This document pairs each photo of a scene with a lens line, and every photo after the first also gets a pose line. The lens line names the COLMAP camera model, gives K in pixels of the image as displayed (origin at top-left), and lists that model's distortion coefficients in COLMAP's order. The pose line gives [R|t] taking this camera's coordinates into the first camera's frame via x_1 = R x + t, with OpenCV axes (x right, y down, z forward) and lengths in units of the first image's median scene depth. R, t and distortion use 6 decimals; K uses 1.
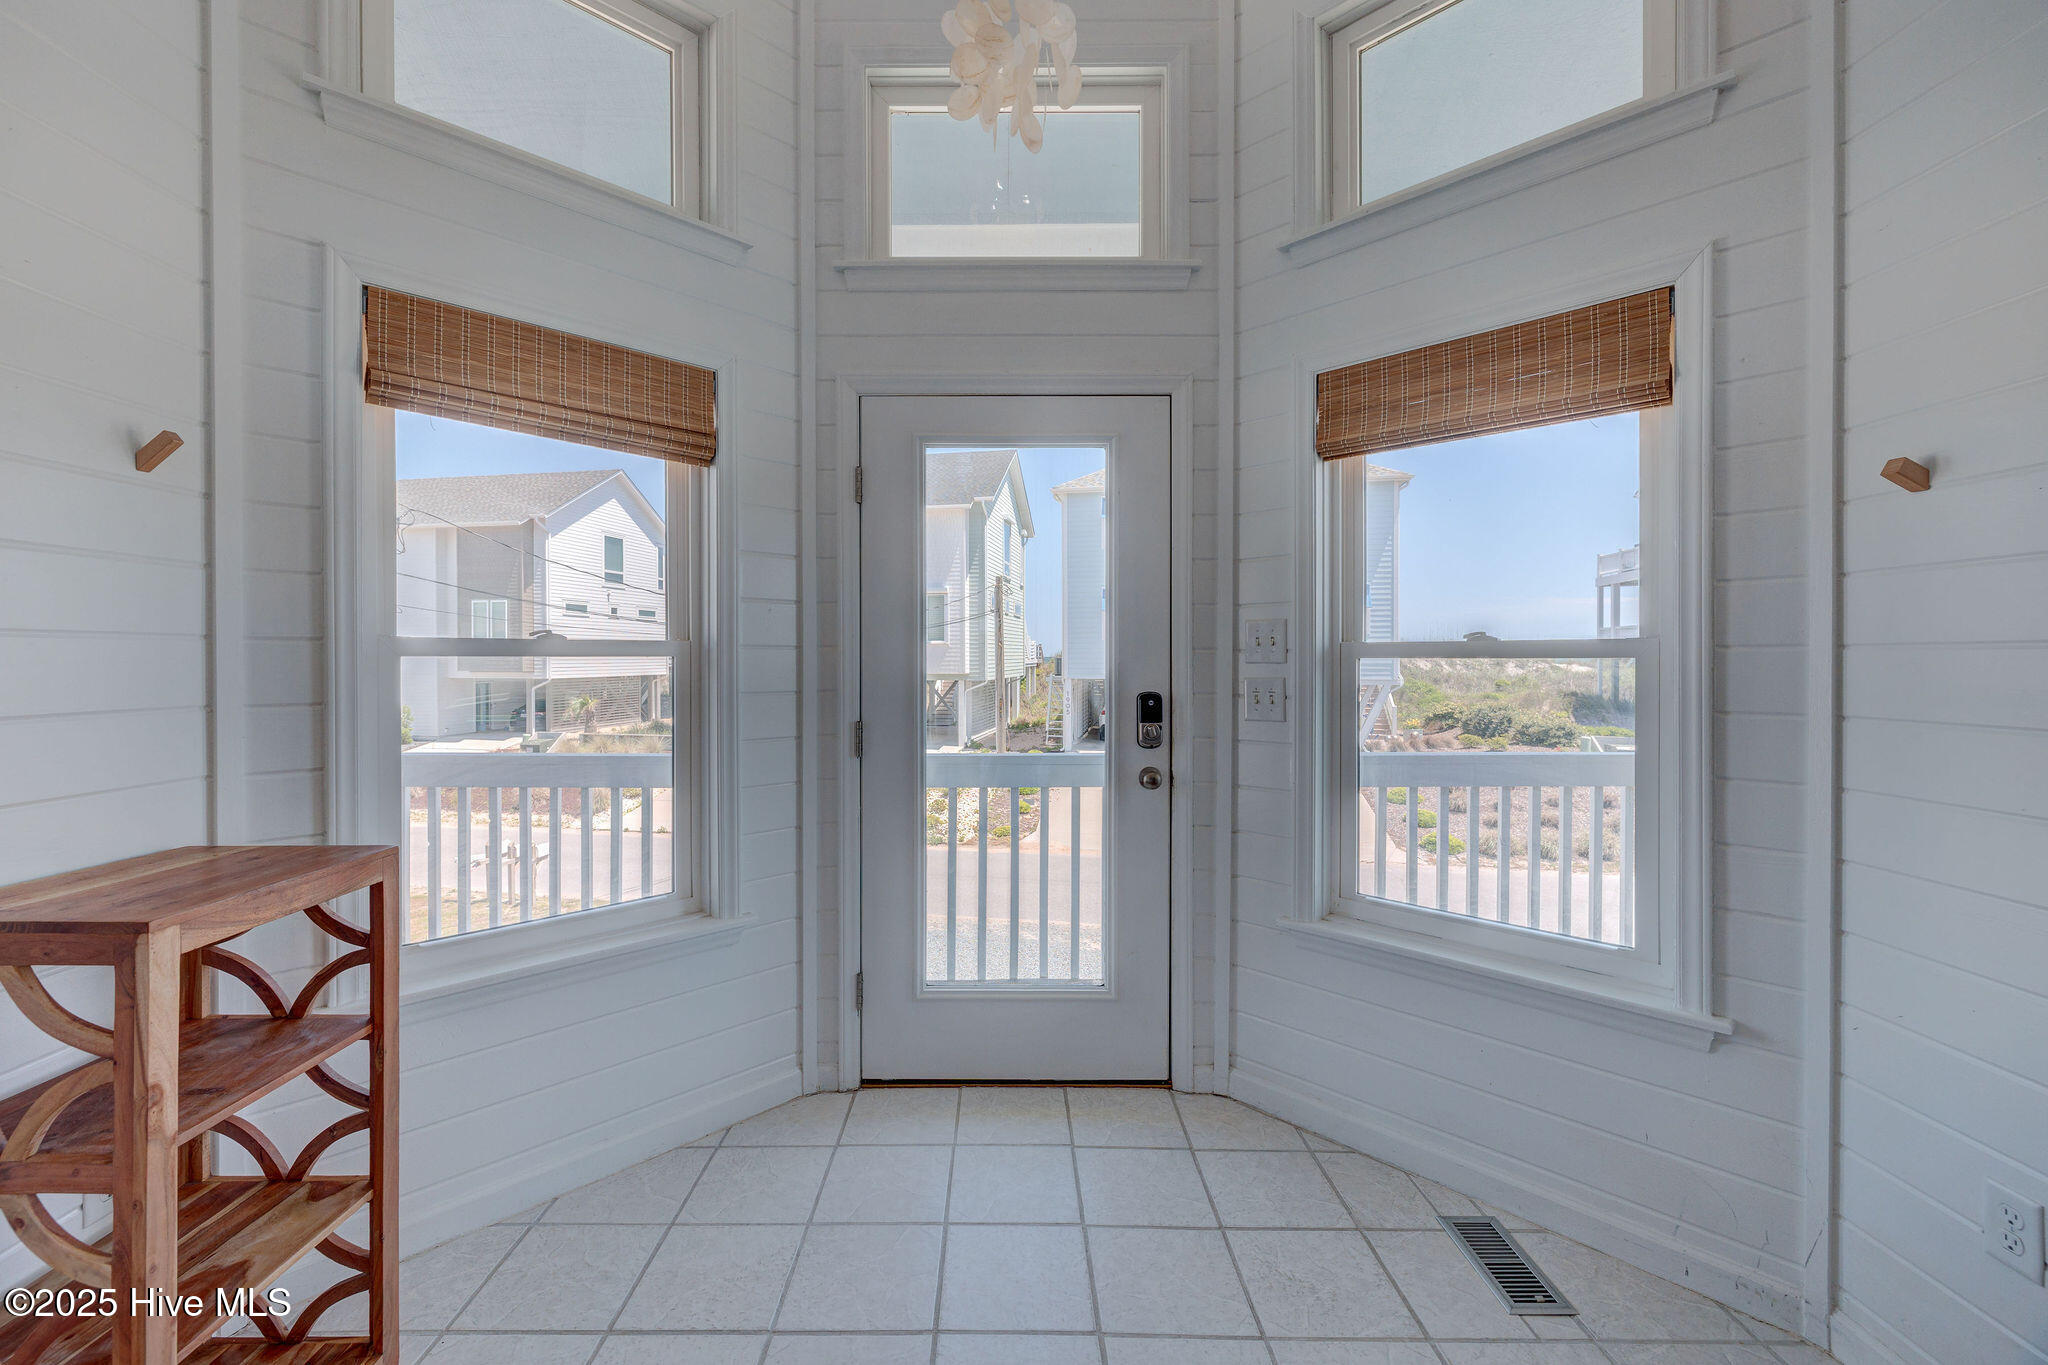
lens RADIAL K [[860.1, 0, 995.6], [0, 860.1, 662.1], [0, 0, 1]] dist [-0.000640, 0.000374]
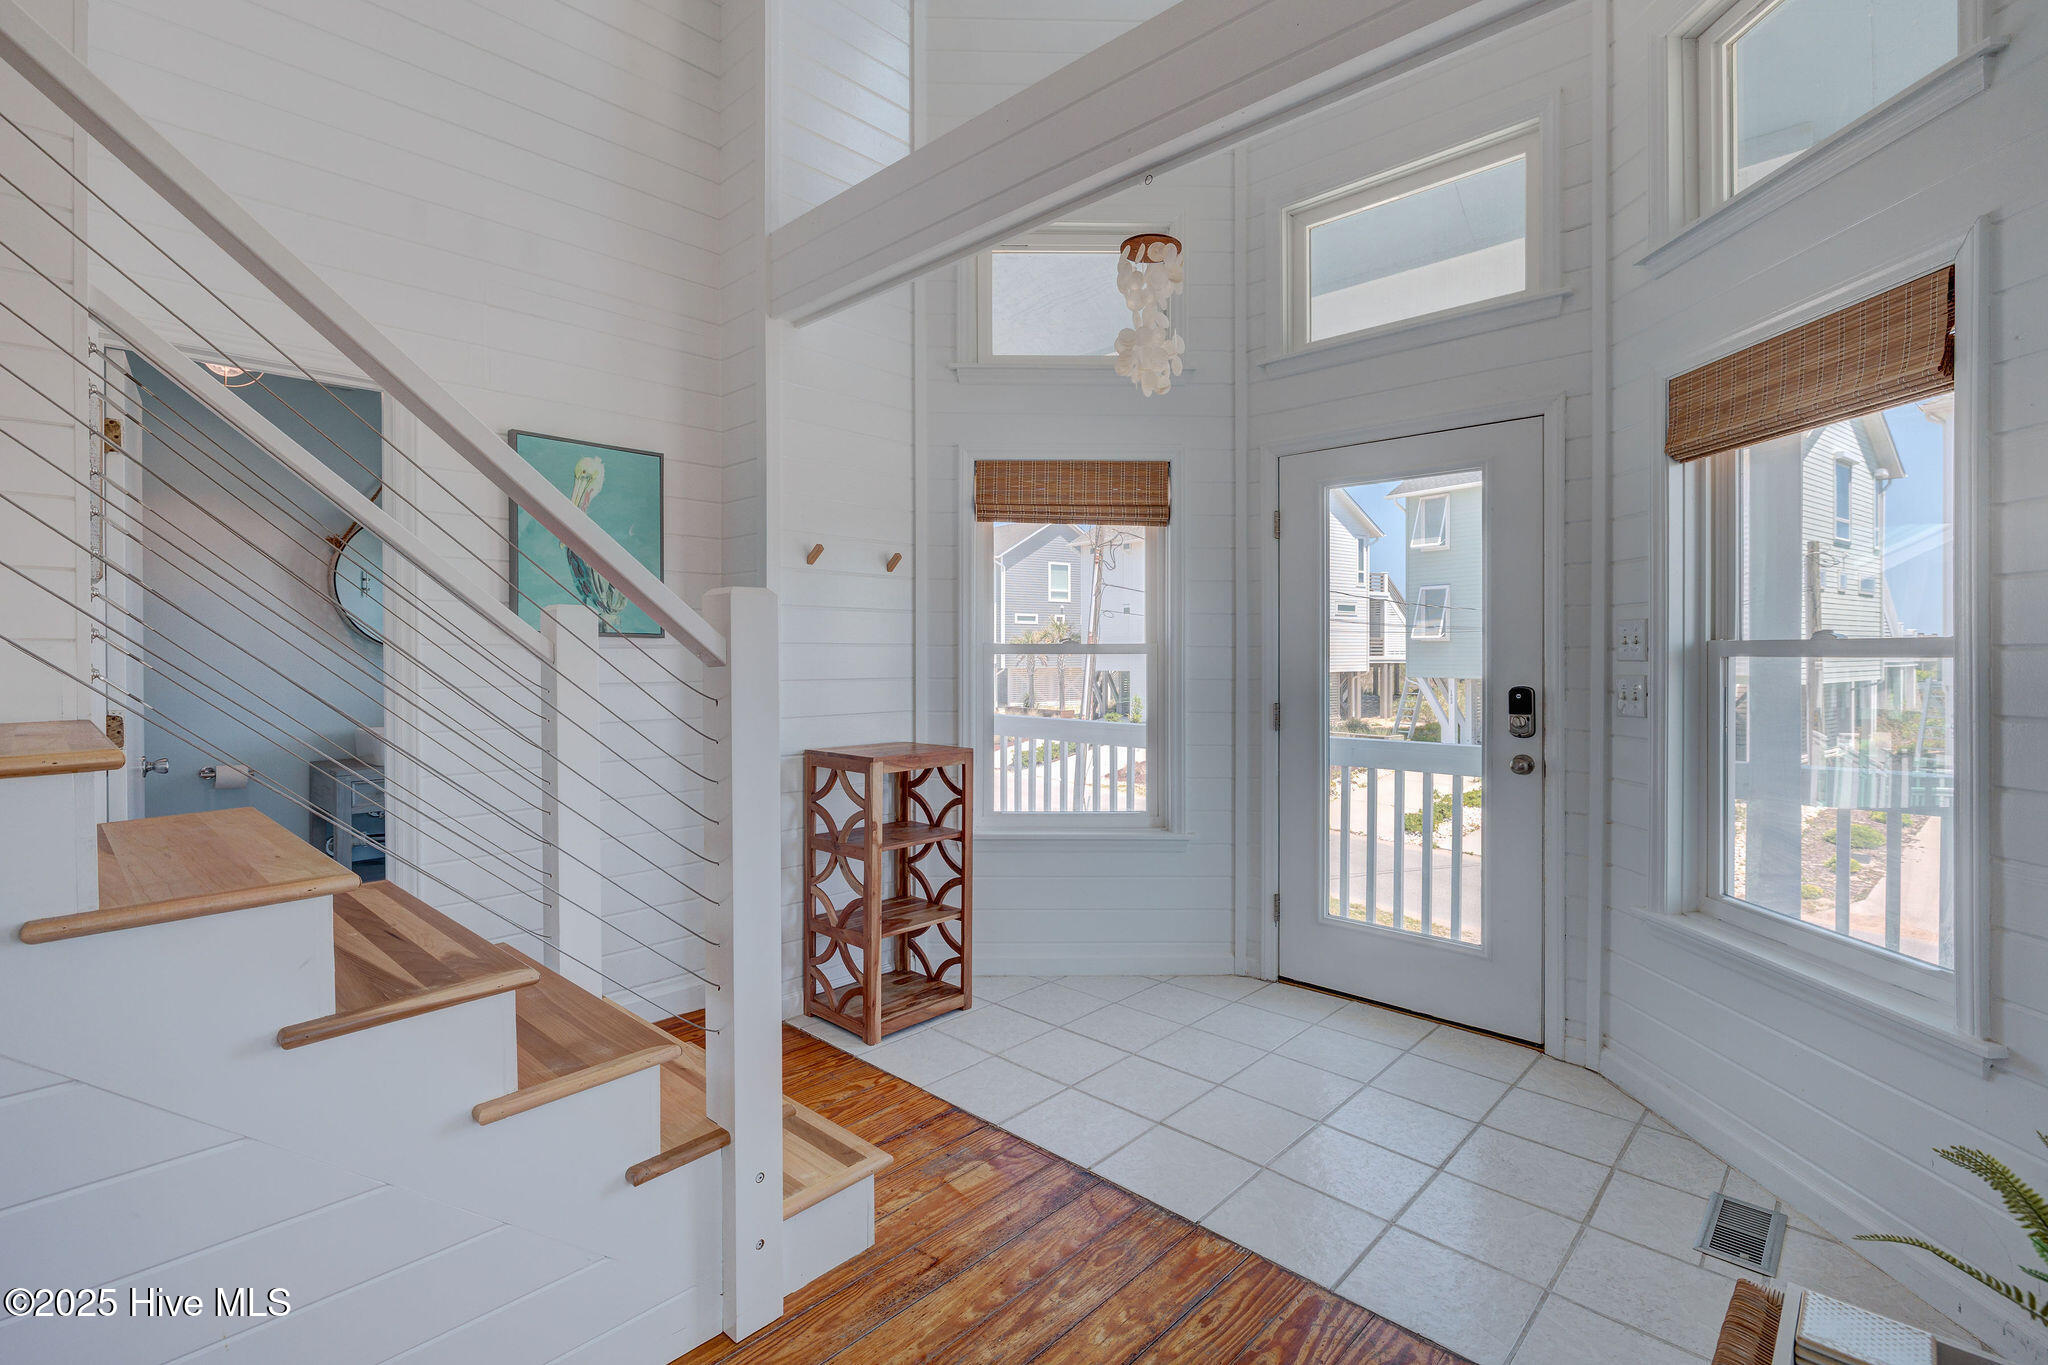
lens RADIAL K [[927.3, 0, 1018.7], [0, 927.3, 658.9], [0, 0, 1]] dist [-0.001759, 0.001050]
pose [[0.736535, 0.005080, -0.676380, 0.542946], [-0.004574, 0.999986, 0.002530, -0.001464], [0.676384, 0.001231, 0.736548, -0.335954]]
